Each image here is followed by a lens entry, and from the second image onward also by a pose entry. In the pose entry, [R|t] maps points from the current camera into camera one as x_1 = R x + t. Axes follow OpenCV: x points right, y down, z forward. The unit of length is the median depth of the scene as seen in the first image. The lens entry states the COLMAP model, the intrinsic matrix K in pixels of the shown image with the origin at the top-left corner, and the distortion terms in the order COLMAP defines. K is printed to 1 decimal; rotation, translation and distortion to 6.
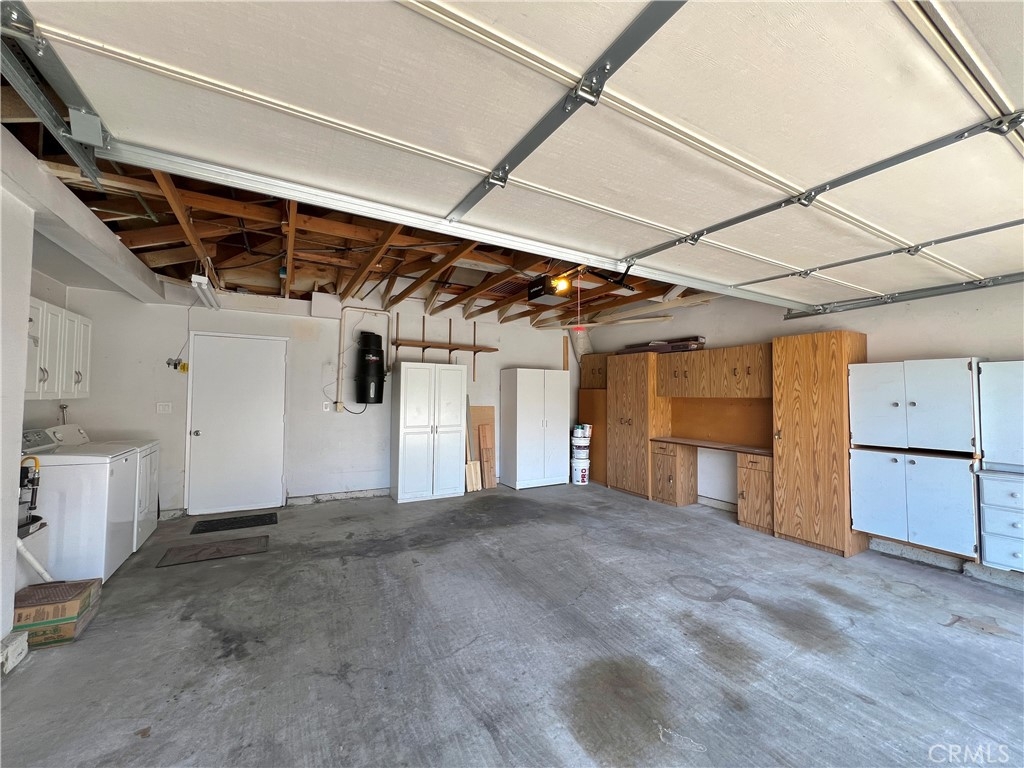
lens RADIAL K [[410.3, 0, 511.4], [0, 410.3, 381.8], [0, 0, 1]] dist [-0.002697, 0.000869]
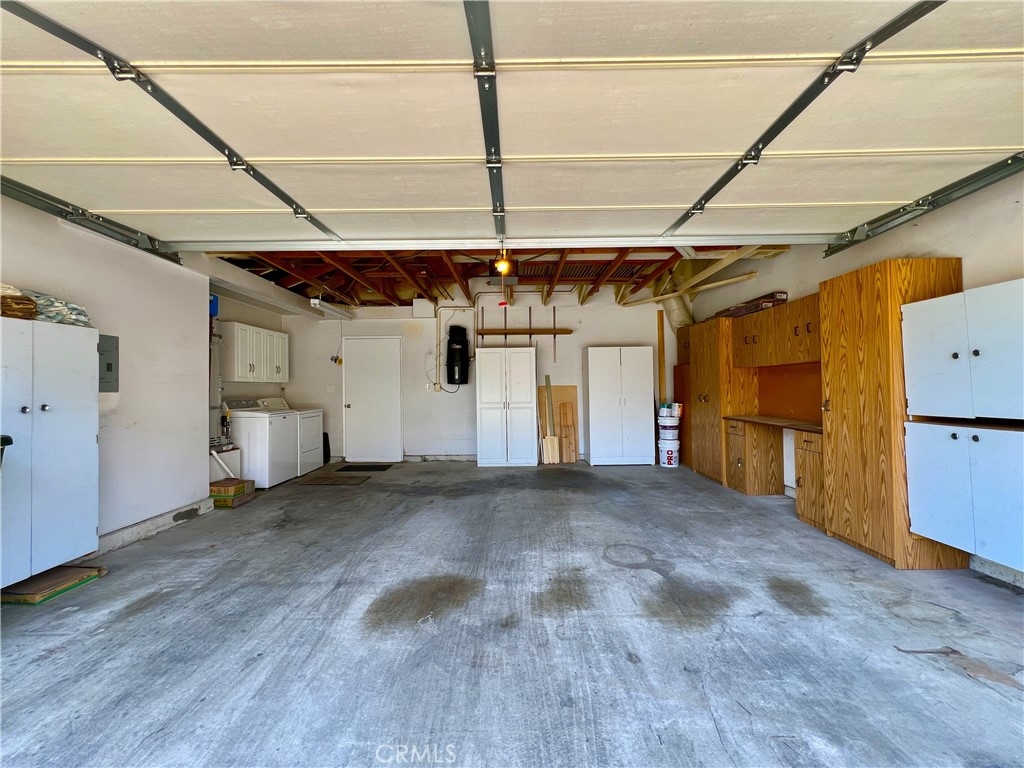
lens RADIAL K [[410.3, 0, 511.0], [0, 410.3, 382.0], [0, 0, 1]] dist [-0.002697, 0.000869]
pose [[0.866994, -0.028626, -0.497495, 0.630319], [0.038753, 0.999198, 0.010042, 0.063888], [0.496809, -0.027986, 0.867409, 0.028077]]
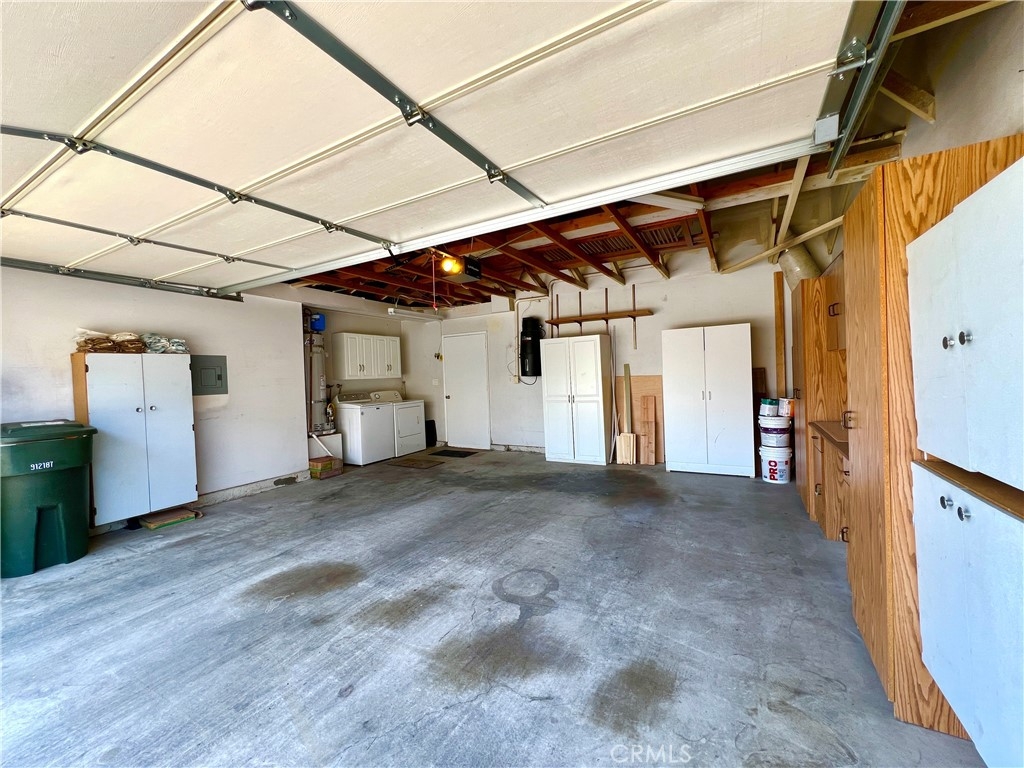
lens RADIAL K [[410.3, 0, 510.4], [0, 410.3, 381.5], [0, 0, 1]] dist [-0.002697, 0.000869]
pose [[0.513198, -0.015368, -0.858133, 1.043728], [0.071233, 0.997153, 0.024743, 0.053554], [0.855309, -0.073825, 0.512831, 0.507701]]
